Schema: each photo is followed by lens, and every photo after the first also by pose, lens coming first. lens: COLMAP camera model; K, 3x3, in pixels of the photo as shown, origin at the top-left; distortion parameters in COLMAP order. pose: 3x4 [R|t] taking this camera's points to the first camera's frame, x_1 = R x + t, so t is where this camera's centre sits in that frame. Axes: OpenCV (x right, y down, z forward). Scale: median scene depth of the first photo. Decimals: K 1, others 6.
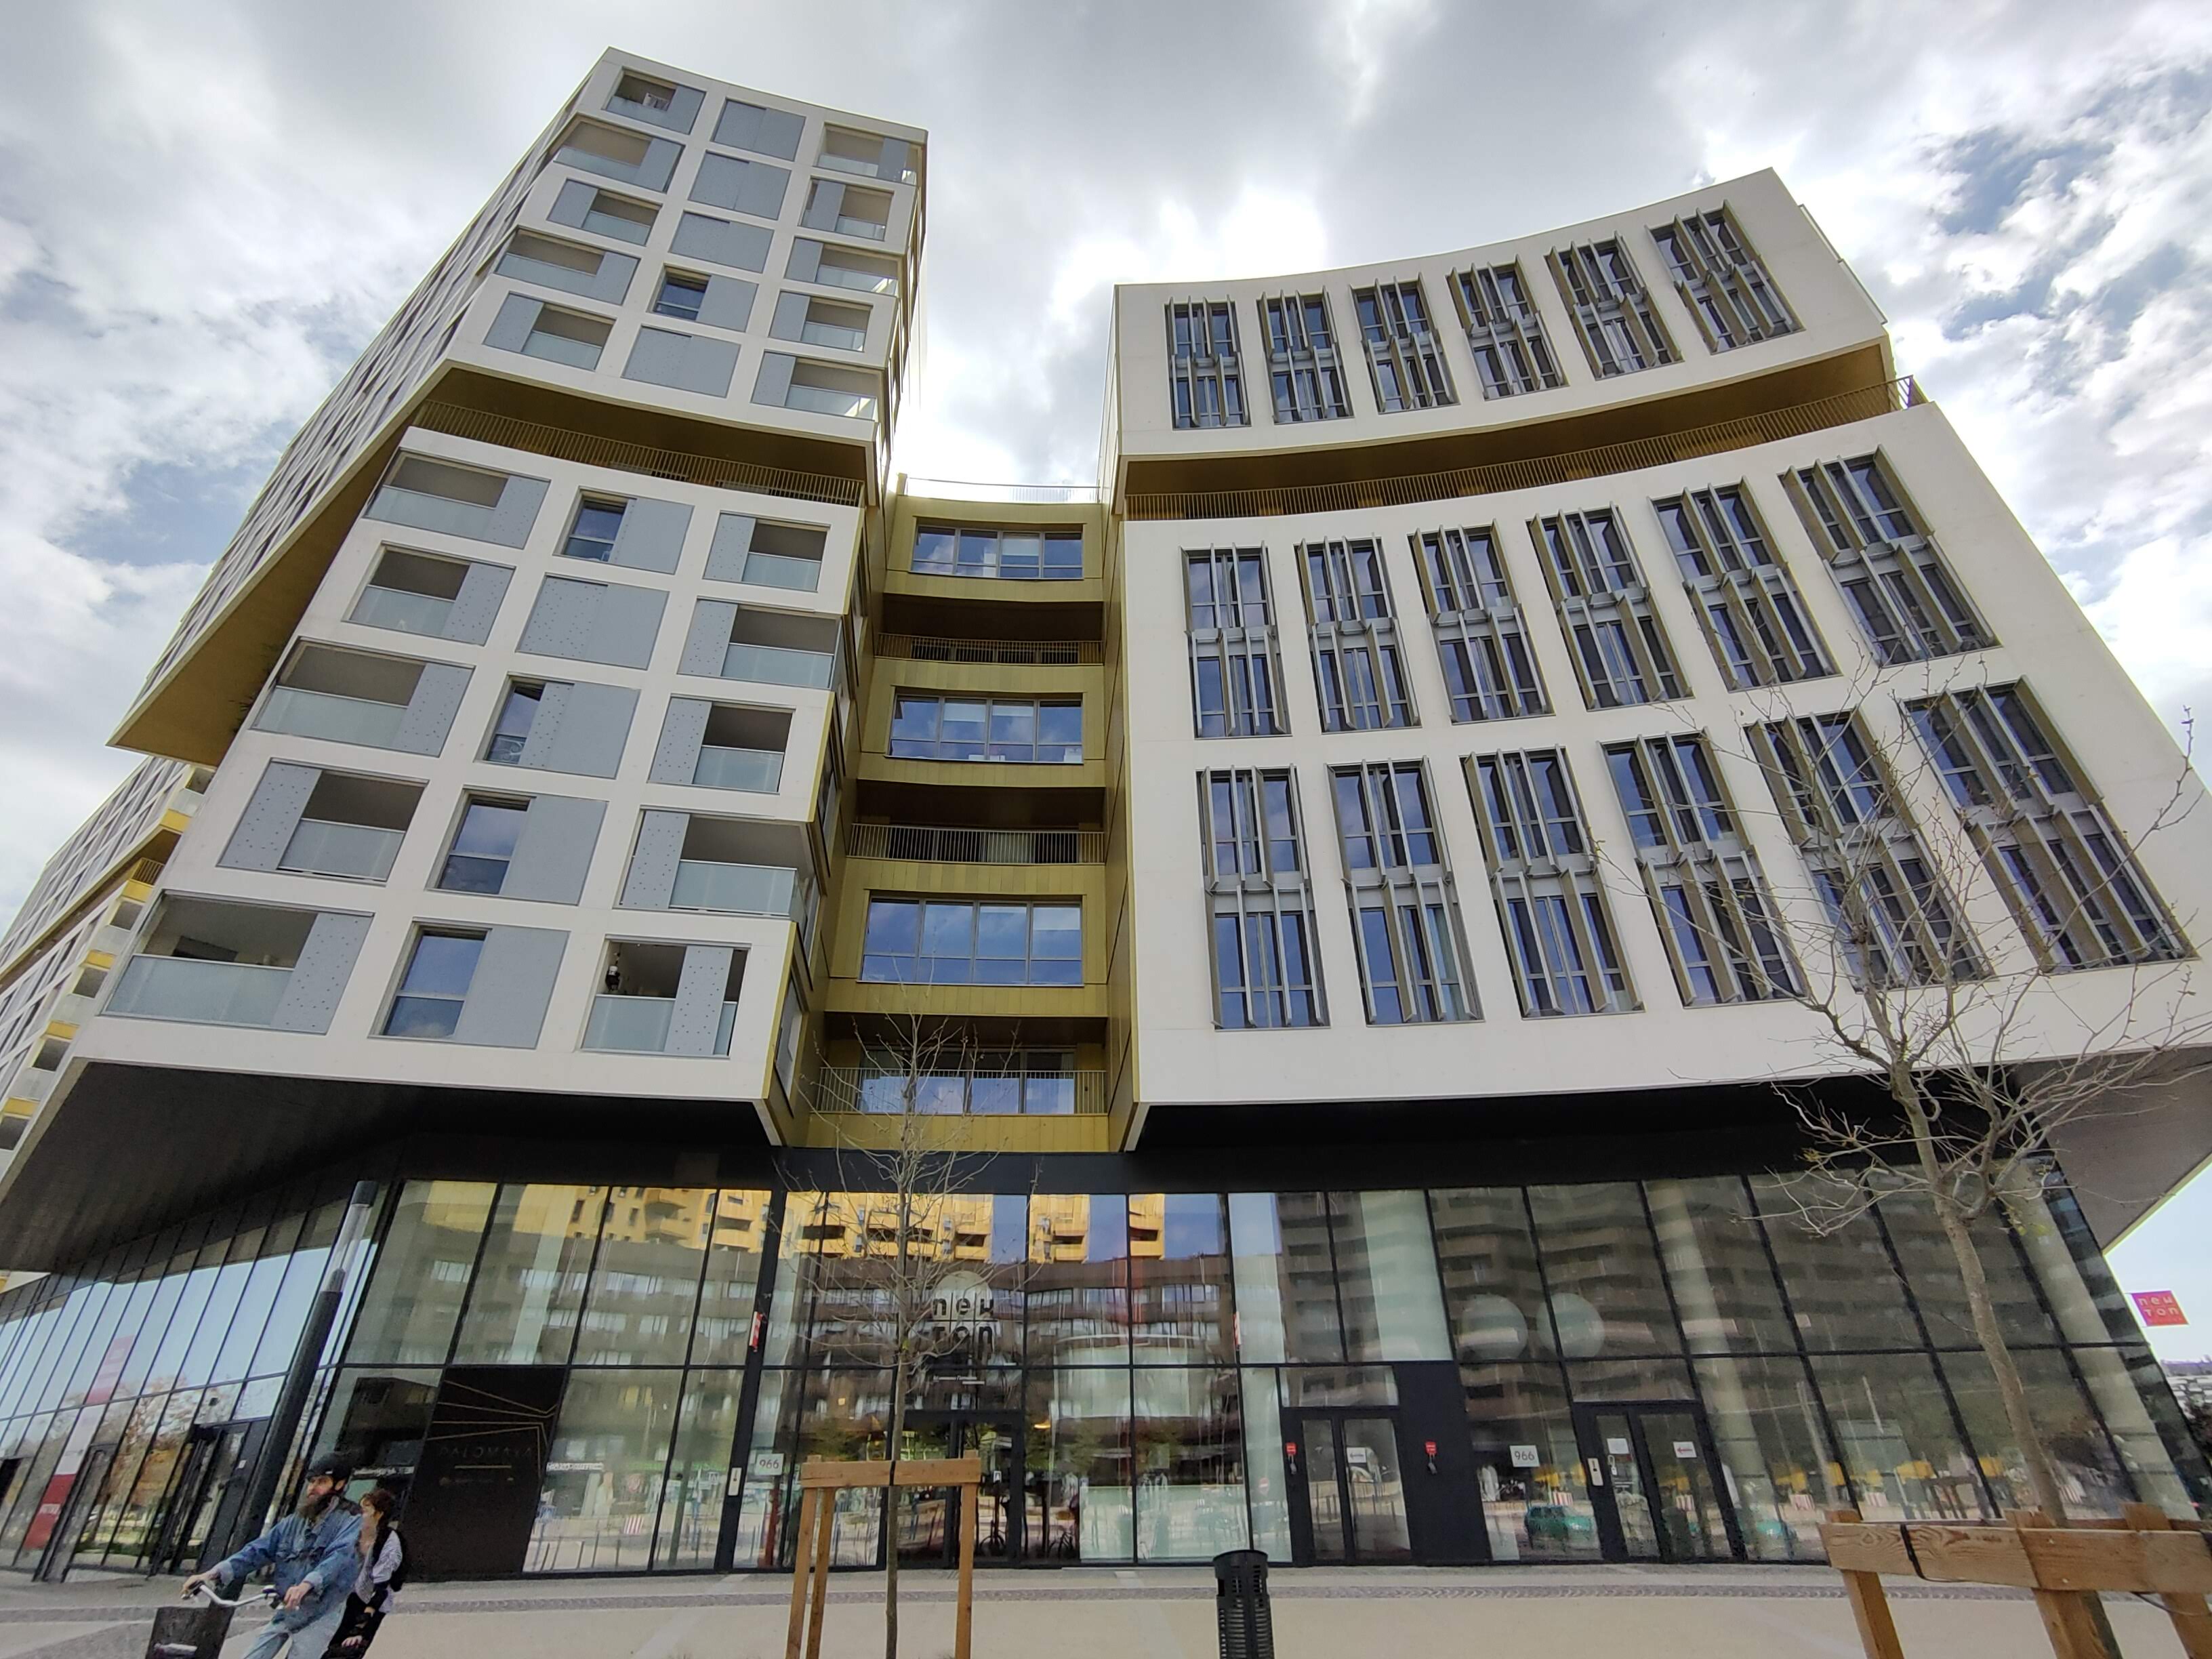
lens RADIAL K [[1026.7, 0, 1106.0], [0, 1026.7, 829.5], [0, 0, 1]] dist [0.002955, 0.000496]
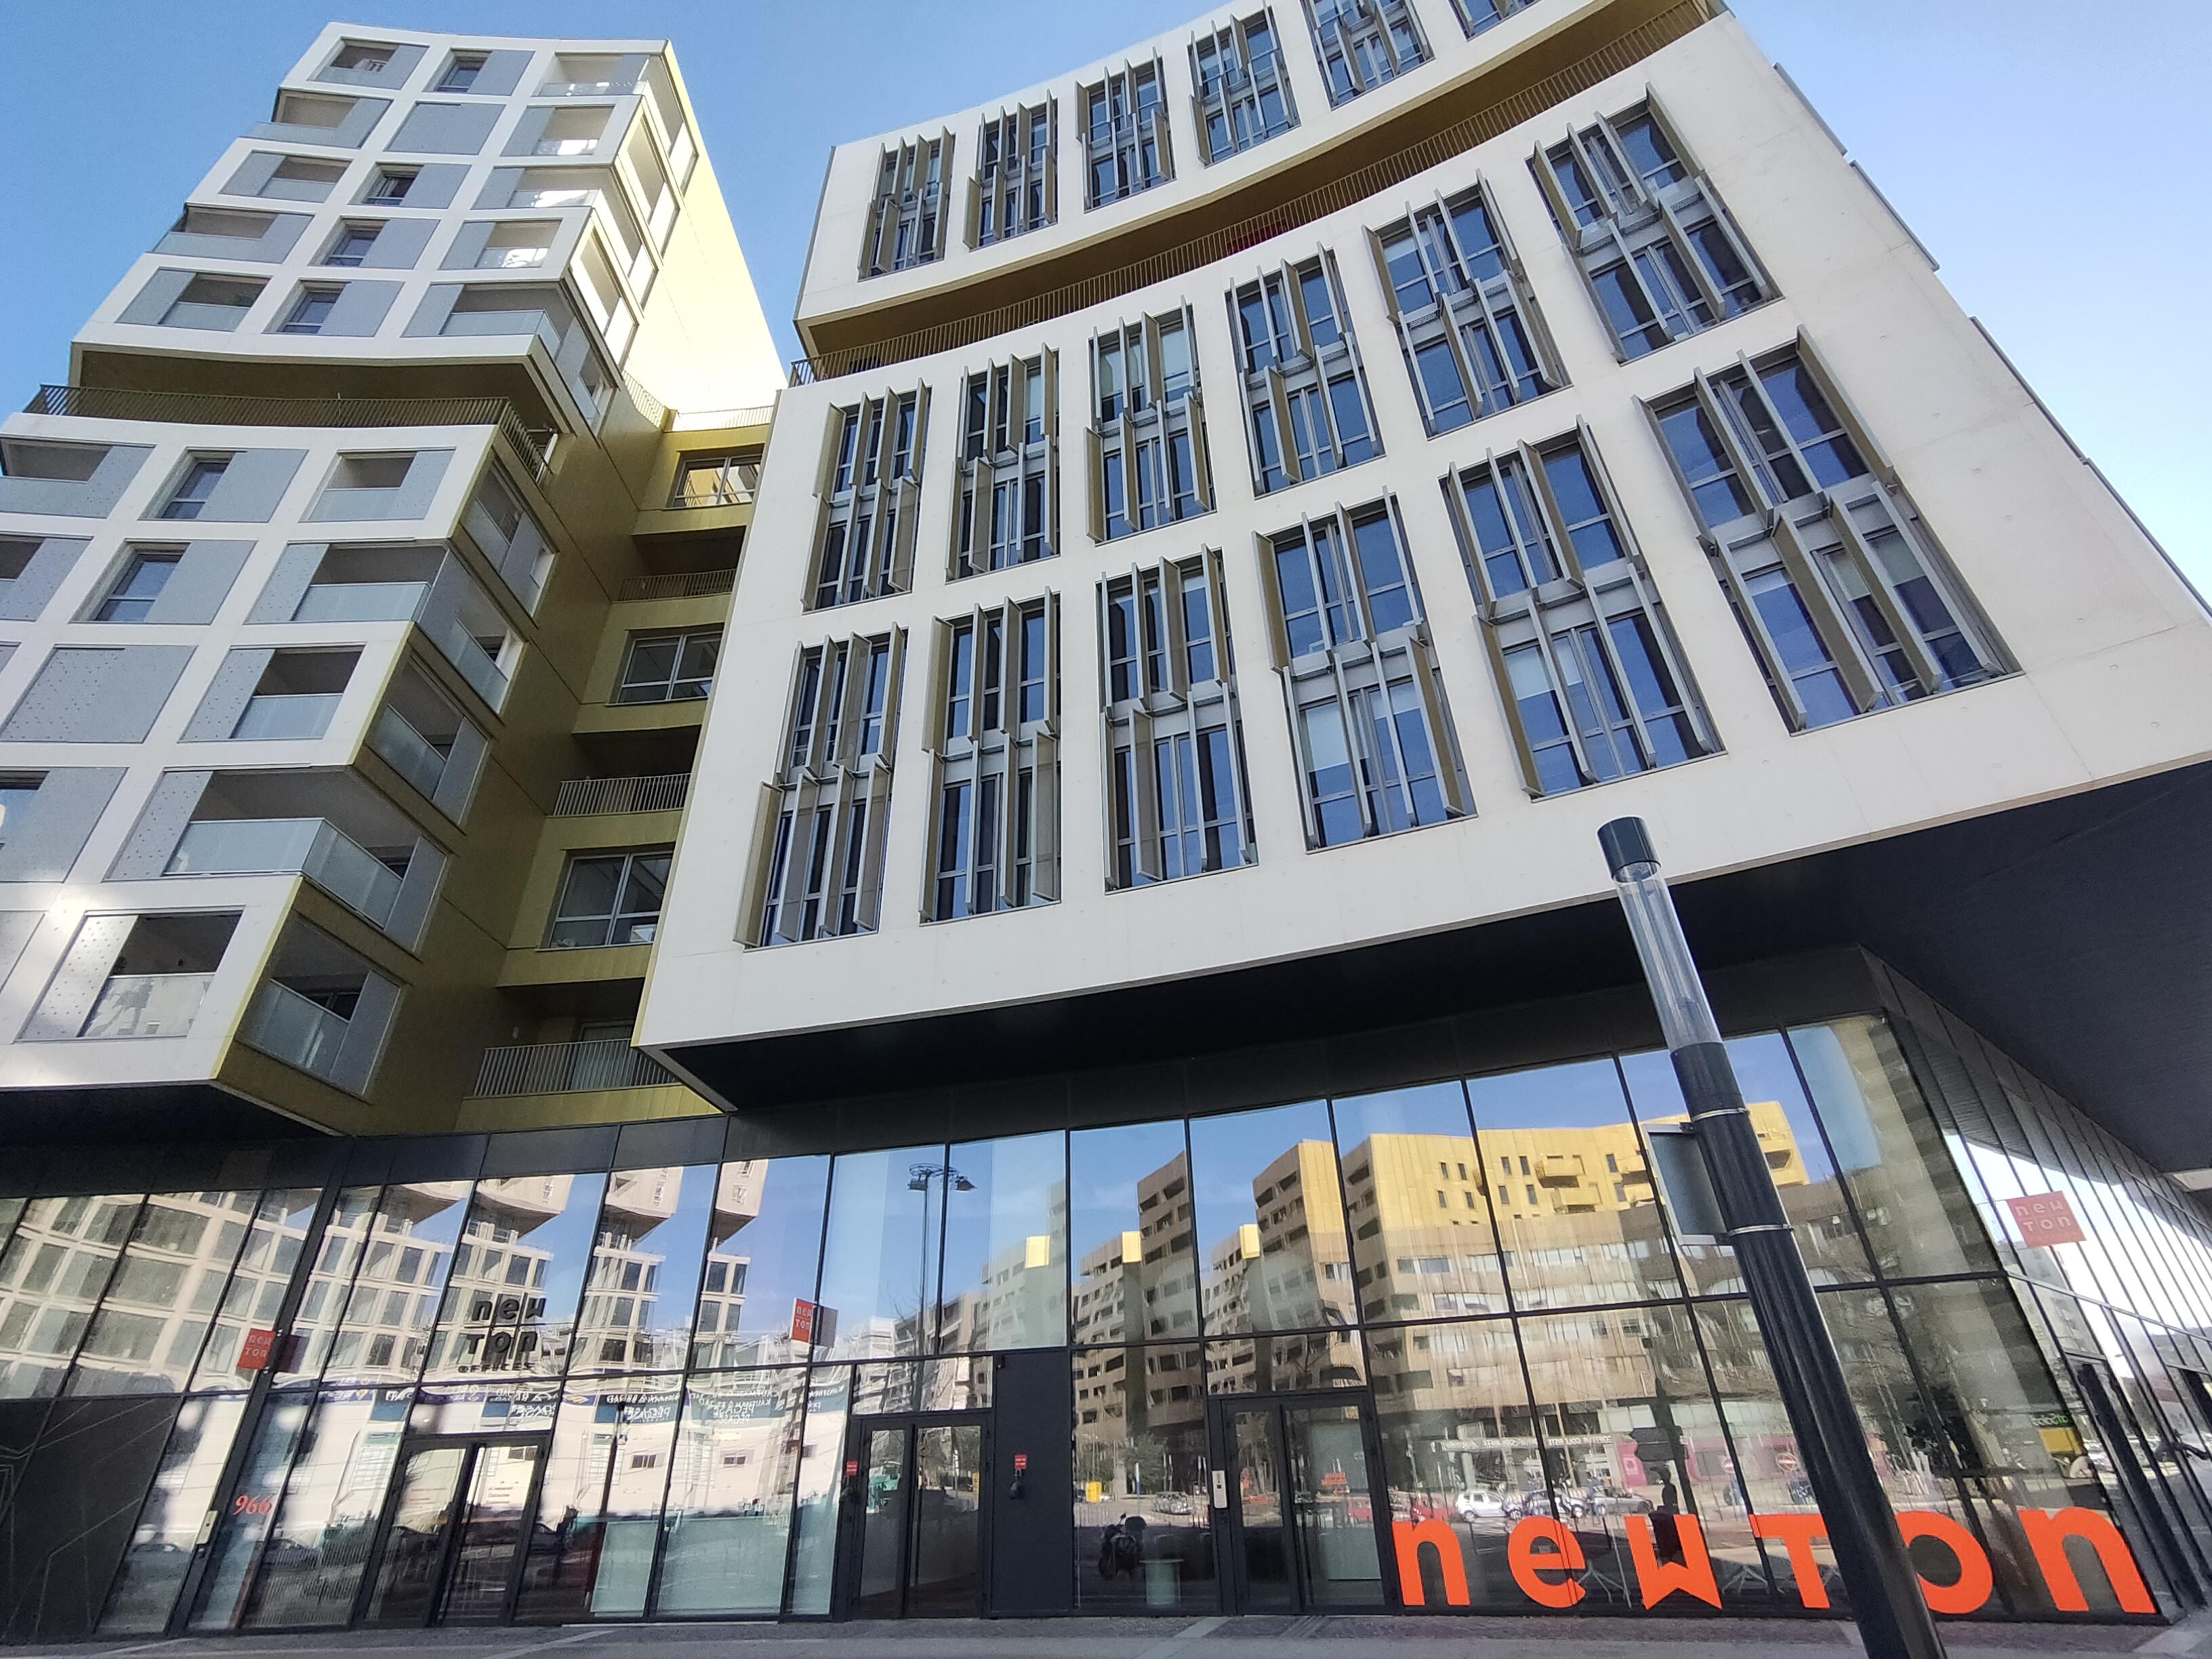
lens RADIAL K [[1026.7, 0, 1106.0], [0, 1026.7, 829.5], [0, 0, 1]] dist [0.002955, 0.000496]
pose [[0.983088, -0.116050, -0.141667, 0.436596], [0.117220, 0.993106, -0.000085, 0.117446], [0.140700, -0.016523, 0.989914, 0.213883]]
